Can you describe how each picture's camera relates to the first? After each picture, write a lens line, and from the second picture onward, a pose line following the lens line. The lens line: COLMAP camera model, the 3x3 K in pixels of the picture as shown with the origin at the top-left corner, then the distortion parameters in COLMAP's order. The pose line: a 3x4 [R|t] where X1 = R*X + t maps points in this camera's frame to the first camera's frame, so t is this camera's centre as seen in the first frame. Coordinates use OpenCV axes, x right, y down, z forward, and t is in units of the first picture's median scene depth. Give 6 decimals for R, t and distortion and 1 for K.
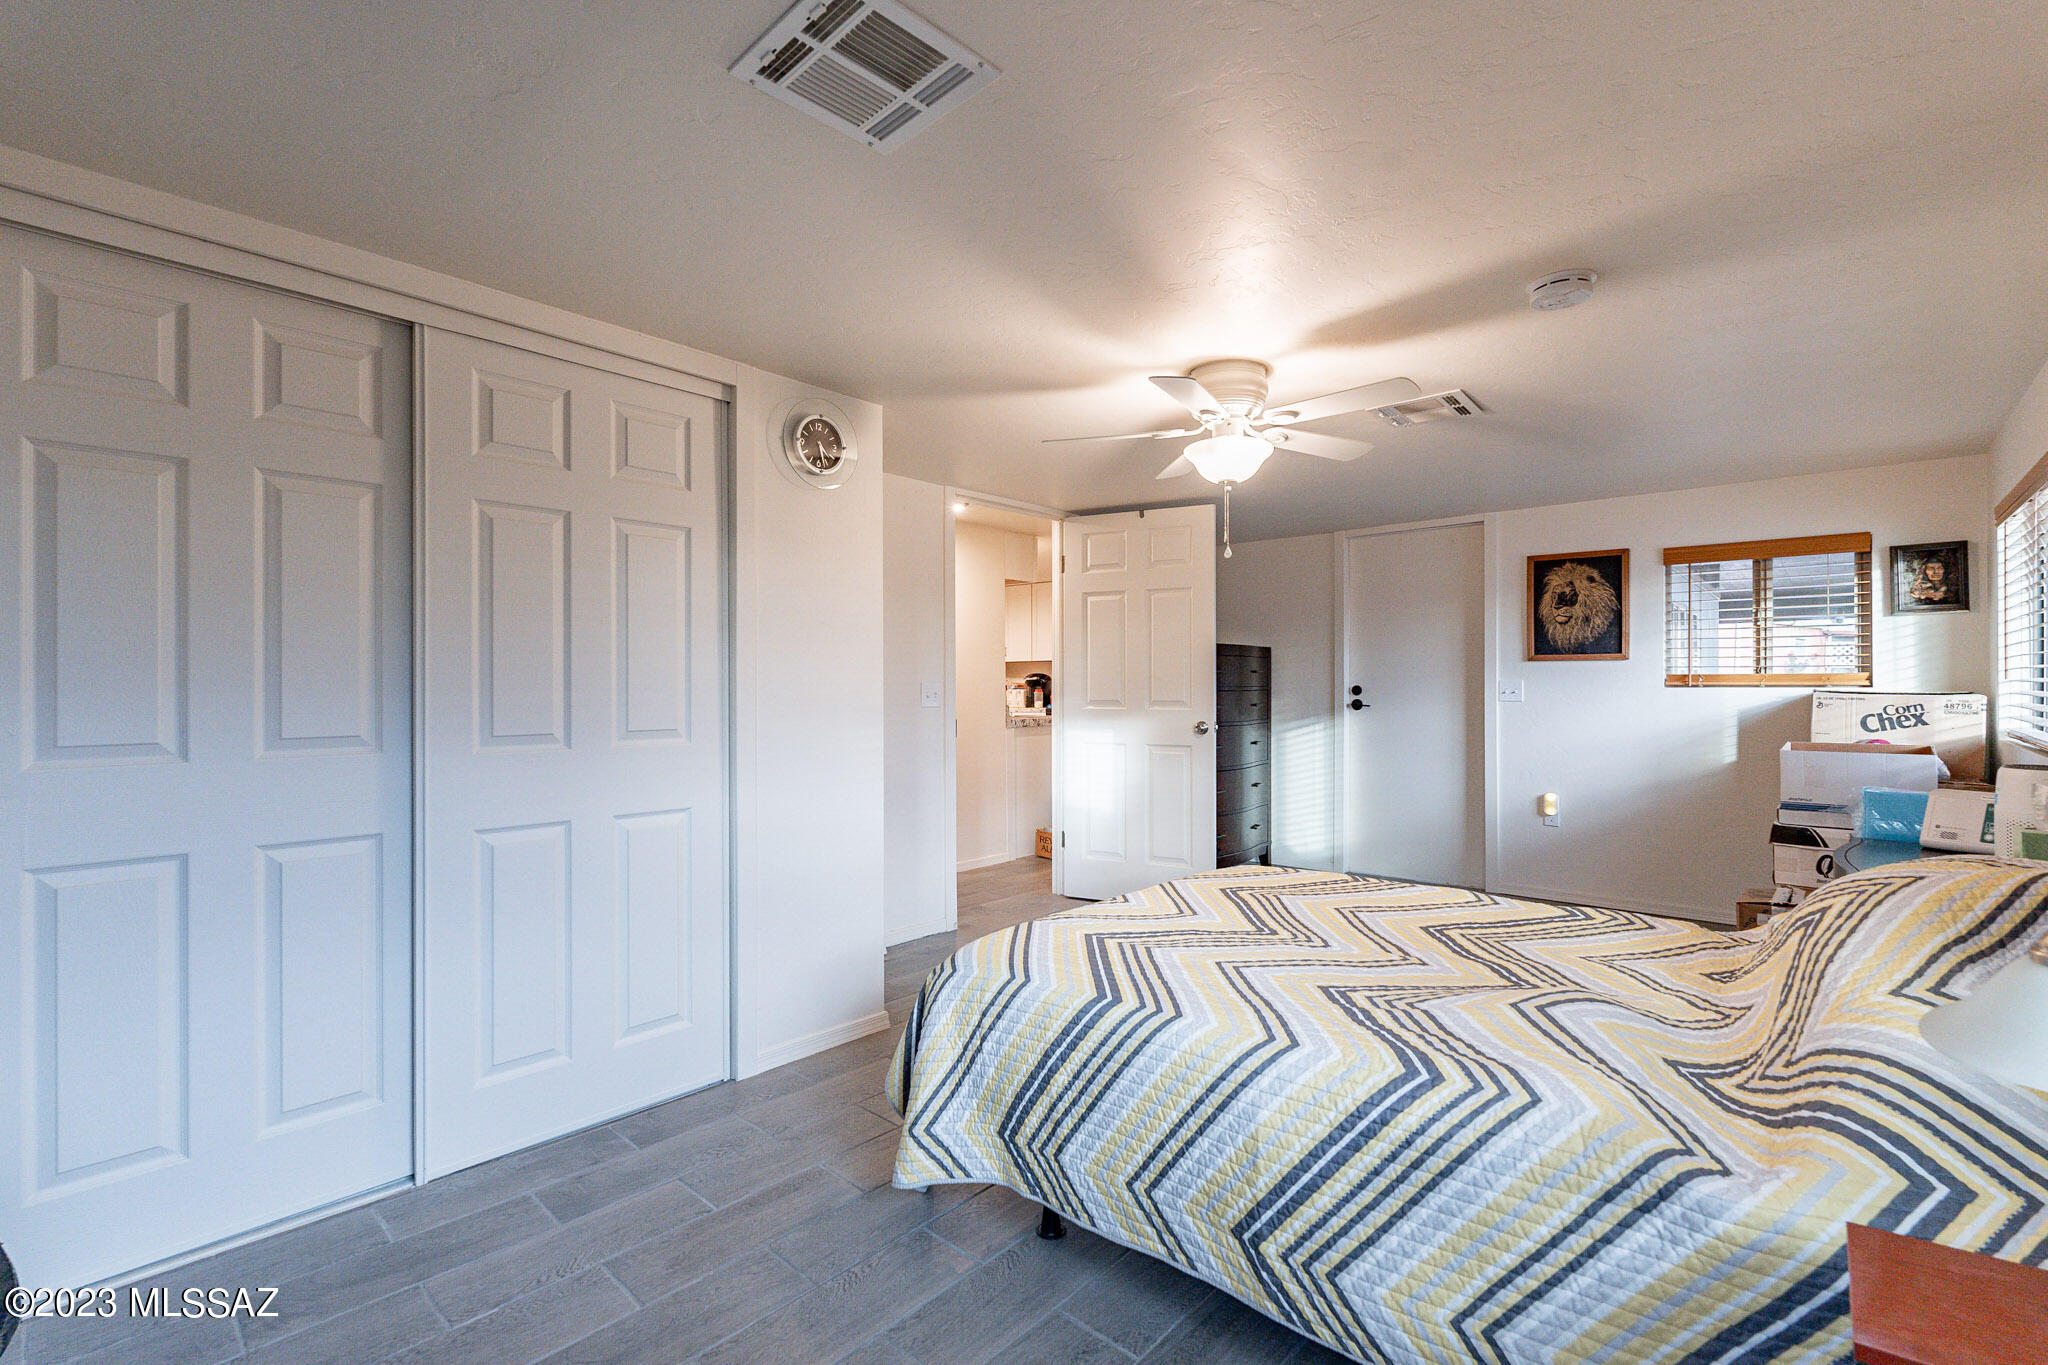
lens RADIAL K [[896.4, 0, 1023.8], [0, 896.4, 685.4], [0, 0, 1]] dist [-0.000905, 0.000157]
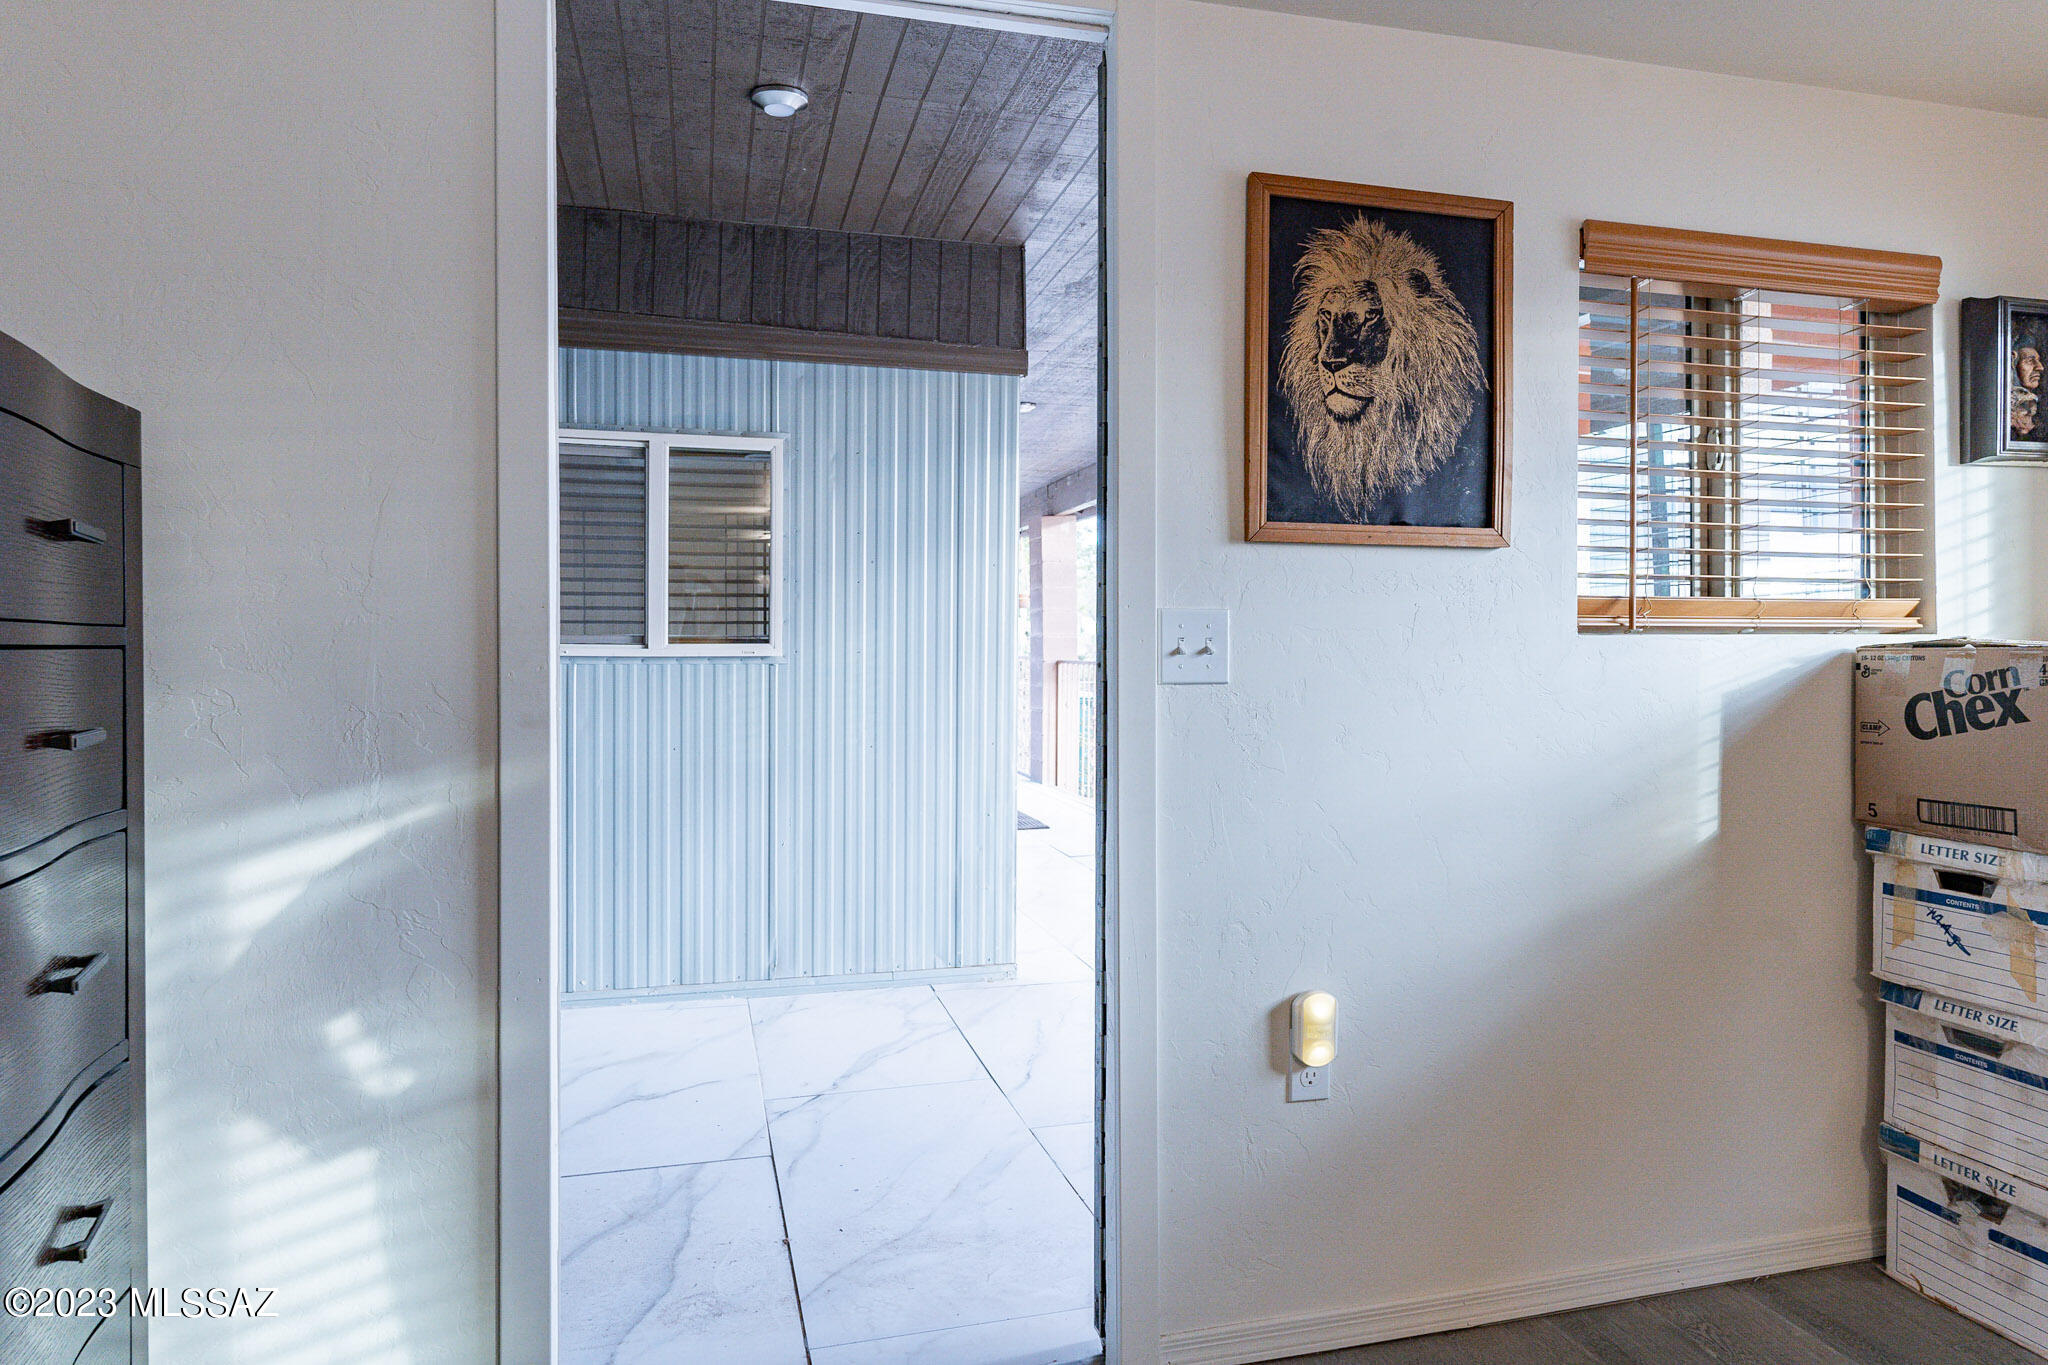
lens RADIAL K [[1228.1, 0, 1023.3], [0, 1228.1, 656.7], [0, 0, 1]] dist [-0.003309, -0.000159]
pose [[0.544030, -0.005572, 0.839047, 0.242430], [0.001919, 0.999984, 0.005397, 0.009306], [-0.839063, -0.001326, 0.544032, 1.058239]]
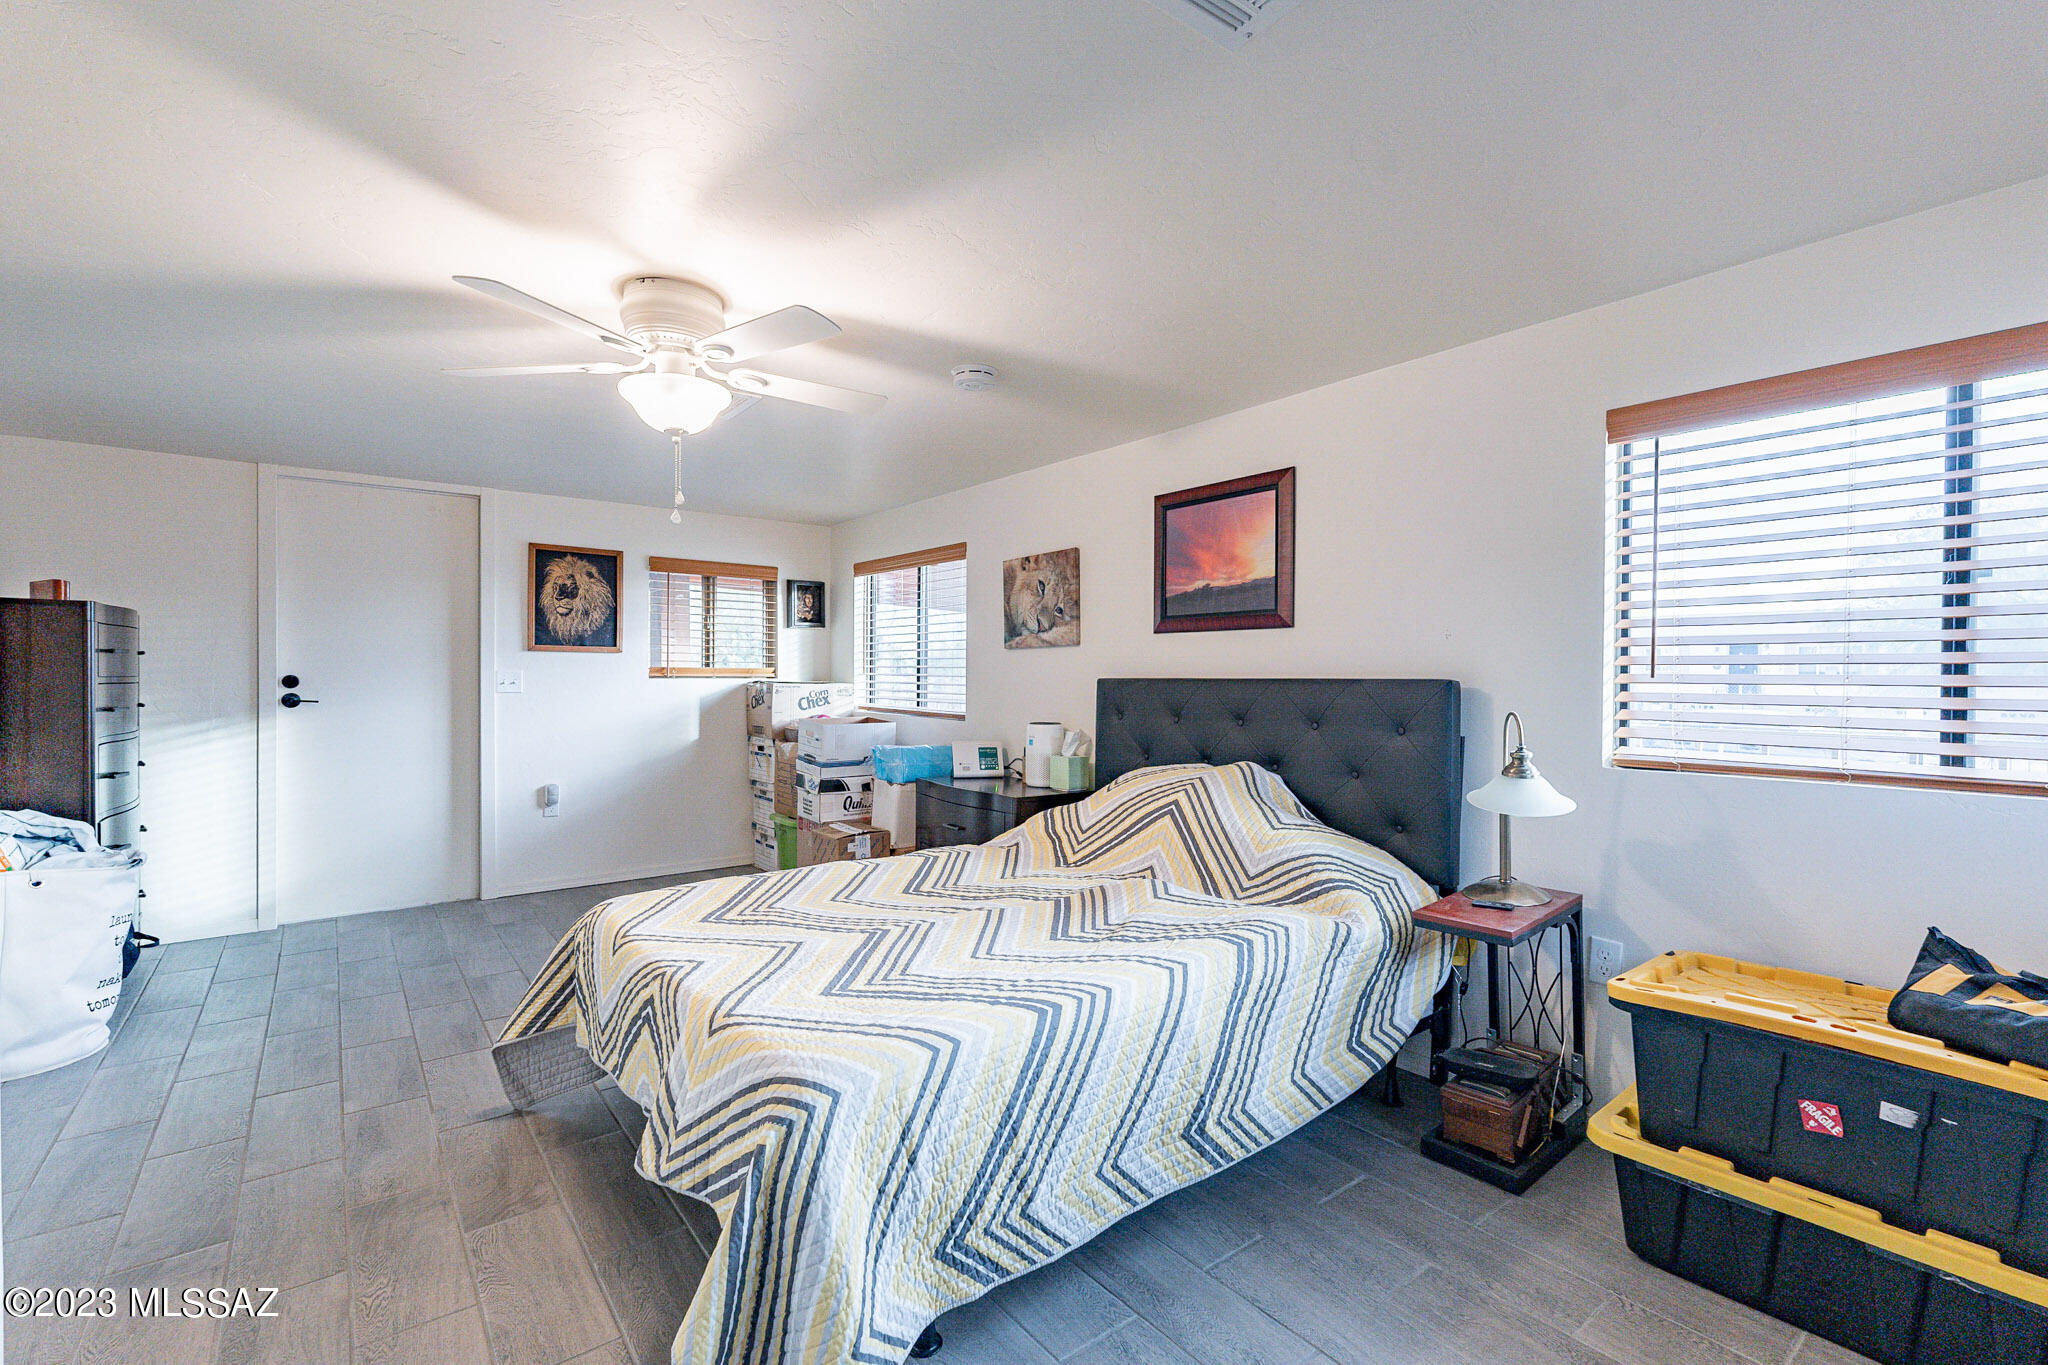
lens RADIAL K [[896.4, 0, 1023.8], [0, 896.4, 685.4], [0, 0, 1]] dist [-0.000905, 0.000157]
pose [[0.177369, -0.008374, 0.984109, -0.370715], [-0.005618, 0.999939, 0.009521, -0.002483], [-0.984128, -0.007217, 0.177311, 0.375678]]
